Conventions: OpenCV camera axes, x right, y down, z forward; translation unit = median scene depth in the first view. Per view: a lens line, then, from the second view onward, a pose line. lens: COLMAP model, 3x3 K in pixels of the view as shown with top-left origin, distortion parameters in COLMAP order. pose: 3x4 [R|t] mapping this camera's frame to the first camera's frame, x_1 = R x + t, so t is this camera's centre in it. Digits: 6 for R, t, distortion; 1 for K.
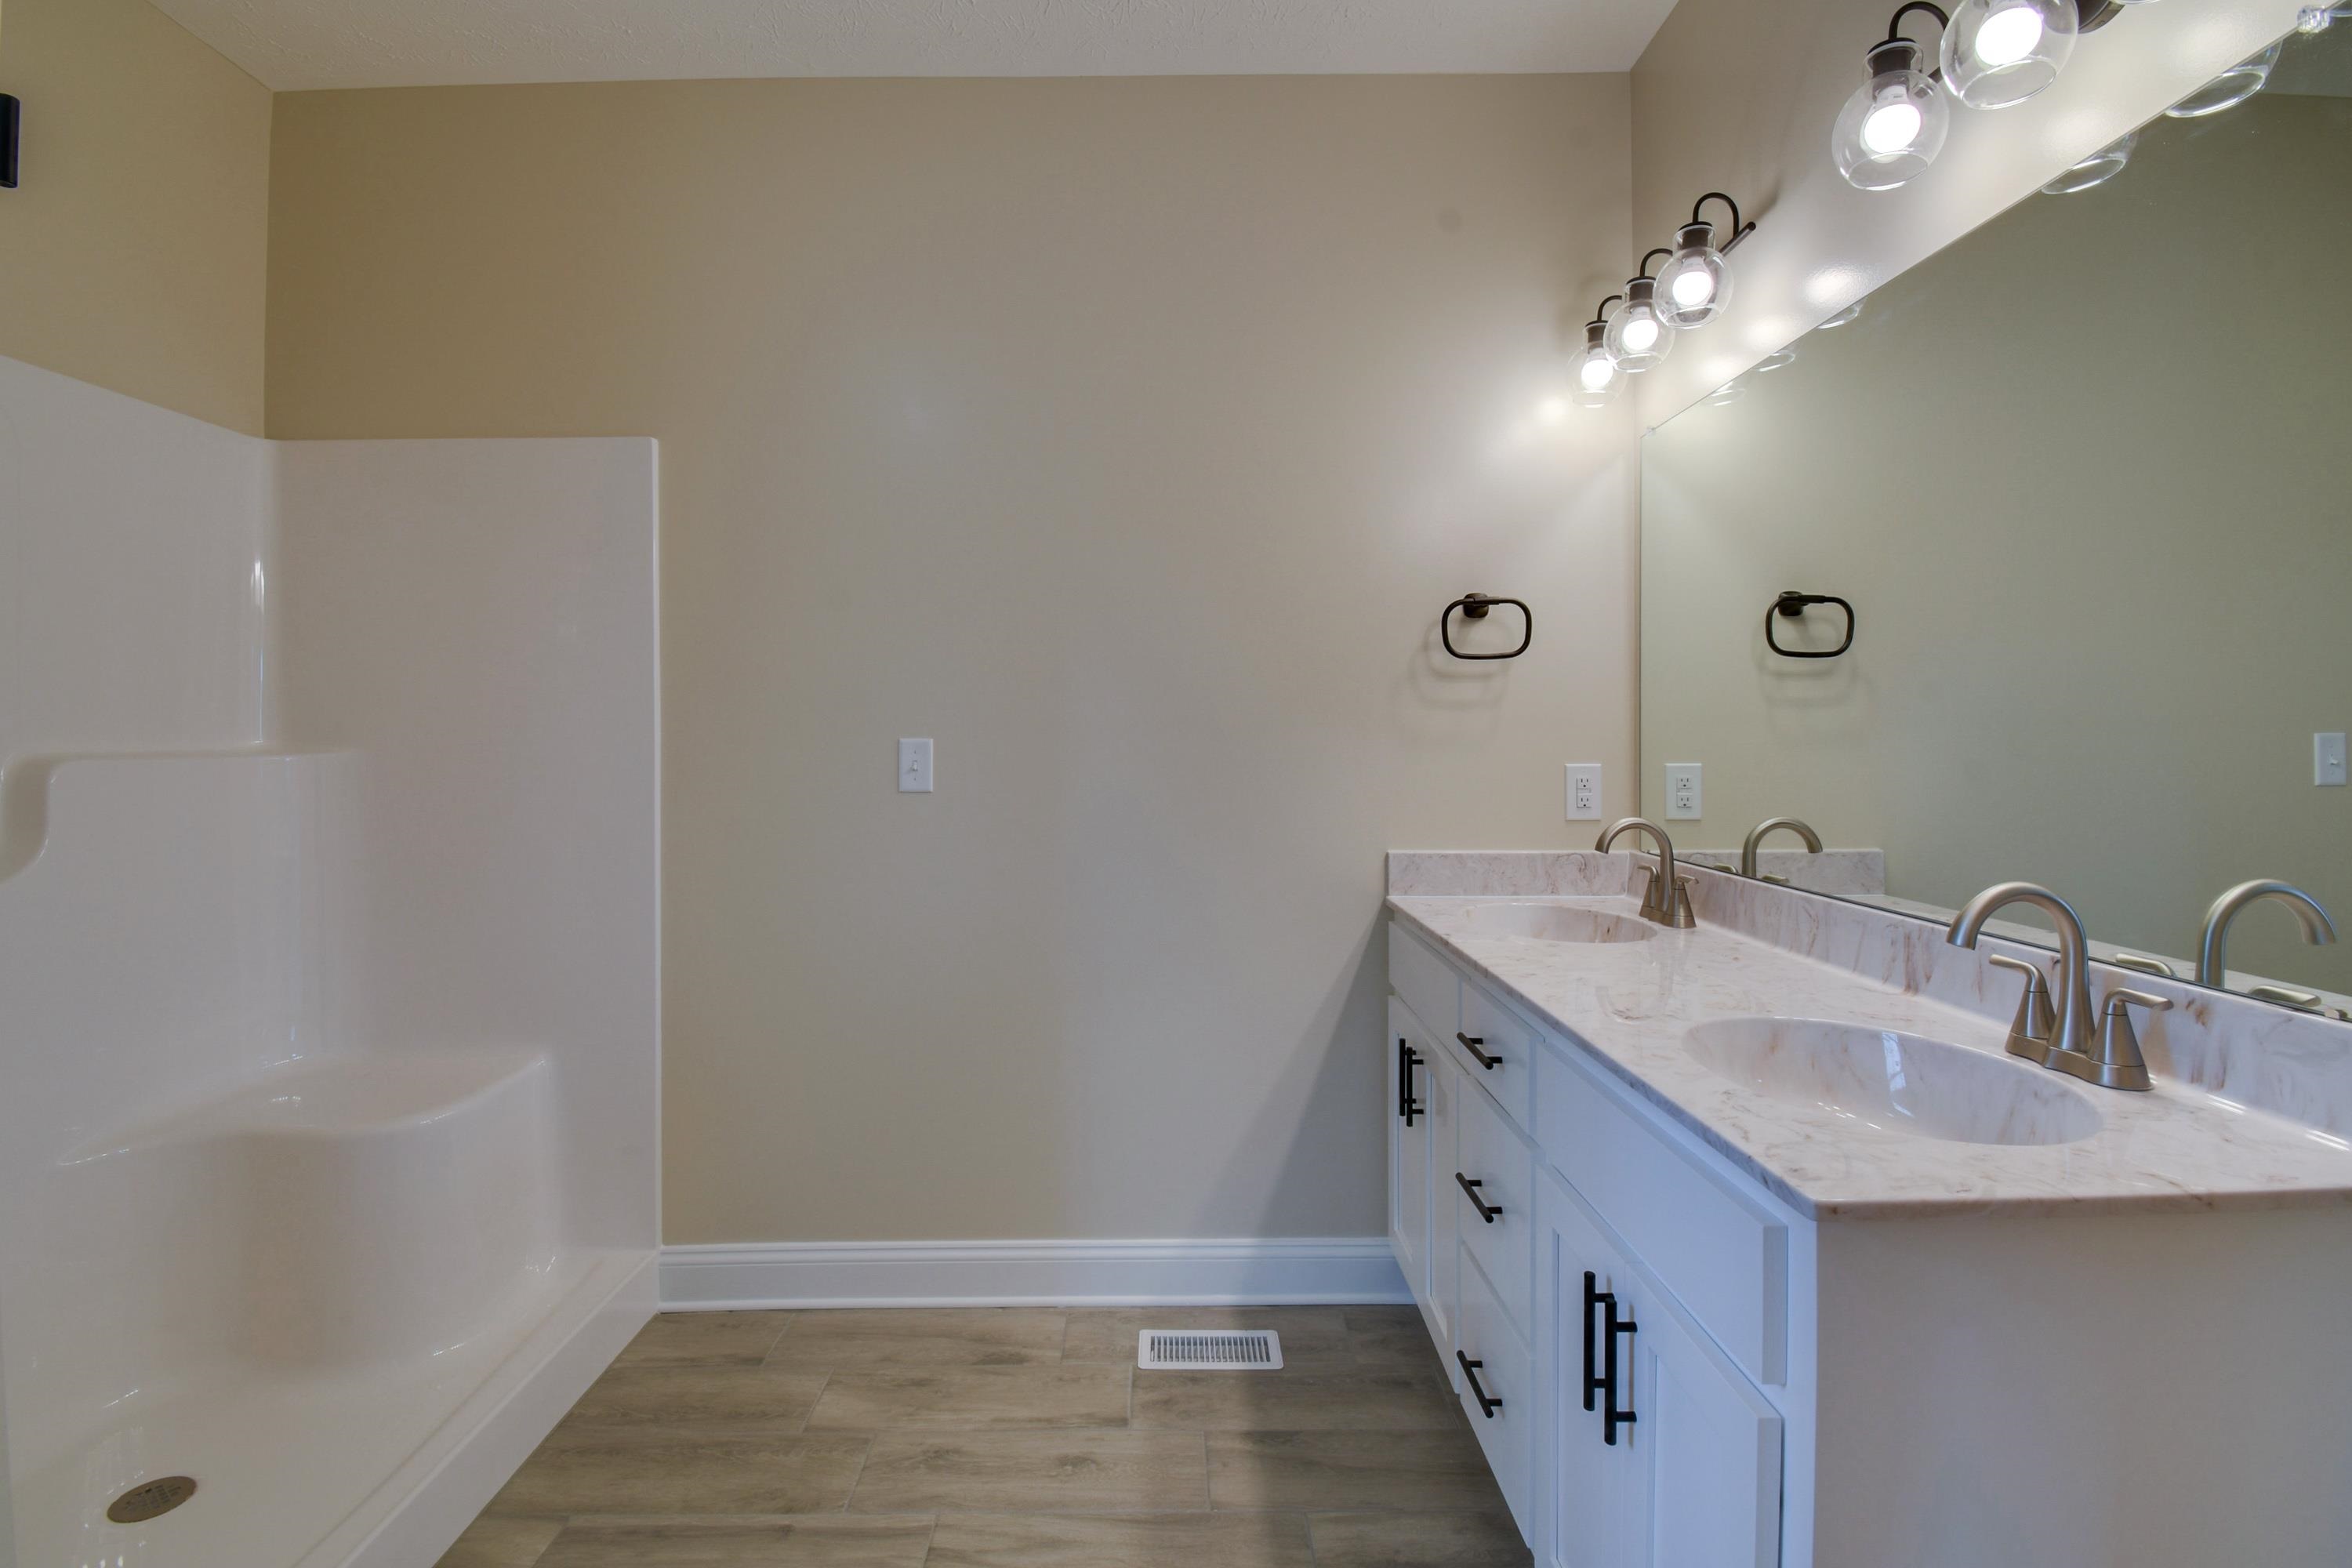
lens RADIAL K [[1056.4, 0, 1137.0], [0, 1056.4, 741.2], [0, 0, 1]] dist [0.001479, -0.014461]
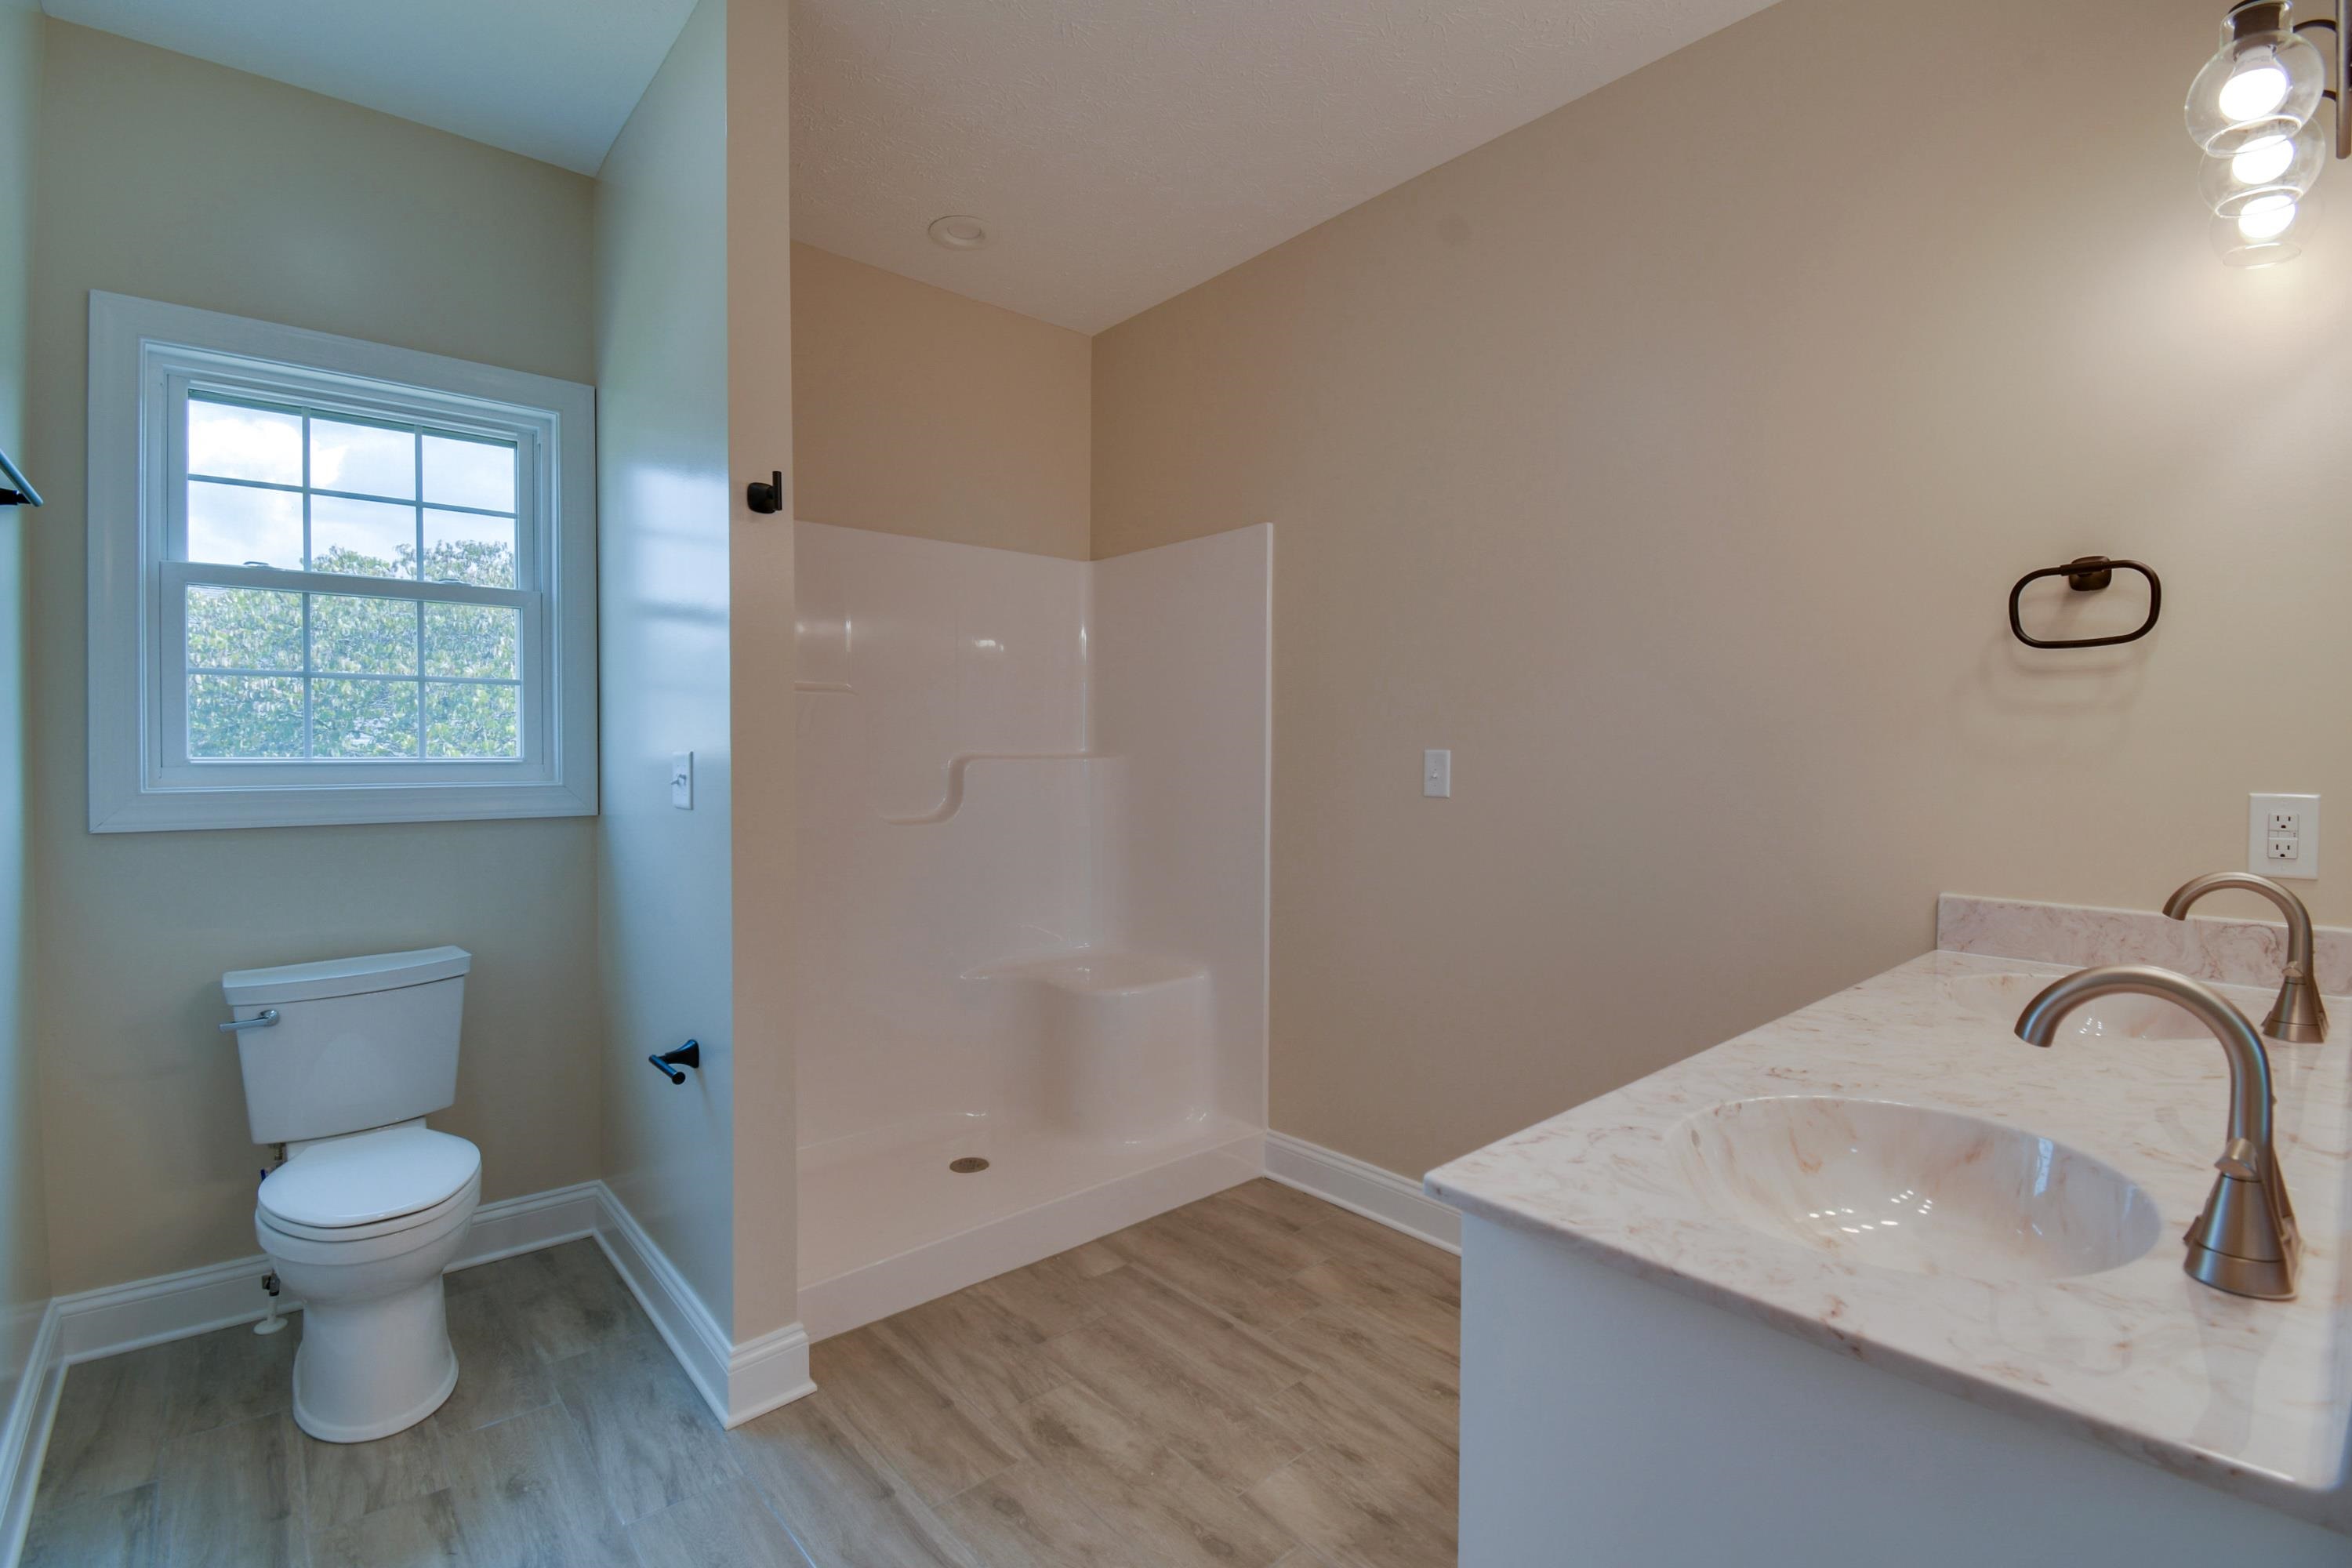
lens RADIAL K [[1056.4, 0, 1151.9], [0, 1056.4, 765.8], [0, 0, 1]] dist [0.001479, -0.014461]
pose [[0.644797, 0.017486, -0.764154, 0.525225], [-0.006824, 0.999830, 0.017121, -0.002905], [0.764324, -0.005825, 0.644806, 0.030910]]
